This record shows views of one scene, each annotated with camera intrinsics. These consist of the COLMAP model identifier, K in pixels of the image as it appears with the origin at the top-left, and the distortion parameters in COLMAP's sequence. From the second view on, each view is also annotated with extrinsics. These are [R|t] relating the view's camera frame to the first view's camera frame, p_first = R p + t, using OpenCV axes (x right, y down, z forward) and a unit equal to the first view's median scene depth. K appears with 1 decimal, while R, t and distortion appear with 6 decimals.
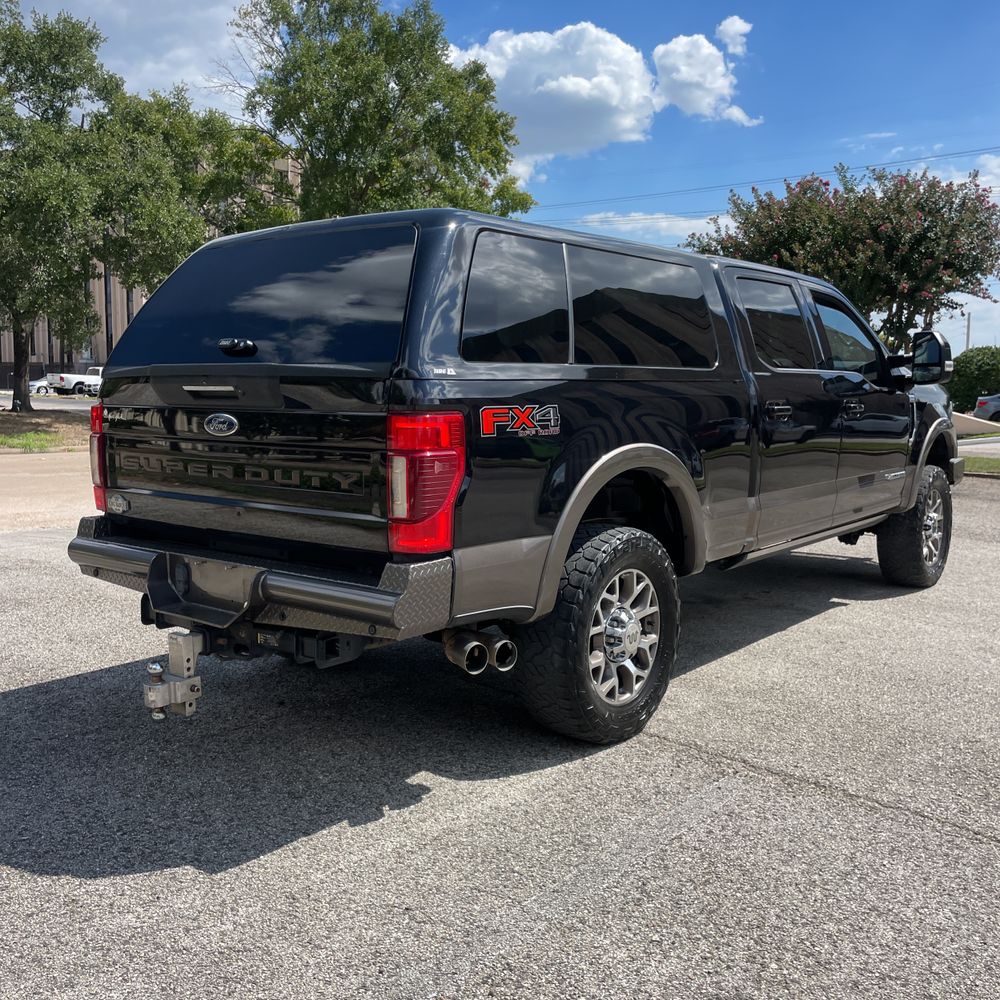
lens RADIAL K [[1015.6, 0, 505.3], [0, 1015.6, 491.2], [0, 0, 1]] dist [0.076159, -0.104876]
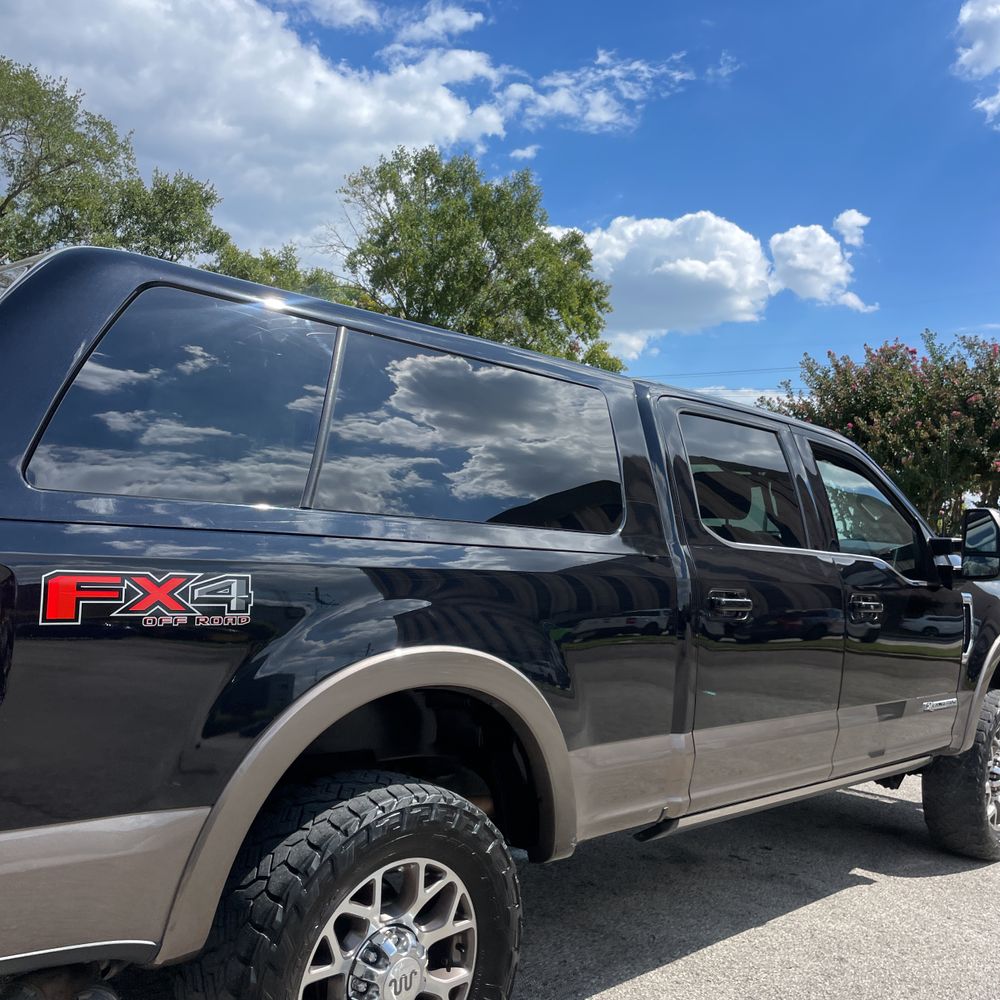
lens RADIAL K [[1017.0, 0, 505.6], [0, 1017.0, 488.2], [0, 0, 1]] dist [0.093457, -0.132760]
pose [[0.993181, 0.057721, -0.101286, 0.051965], [-0.073153, 0.985052, -0.155951, -0.010840], [0.090771, 0.162297, 0.982558, 0.086927]]
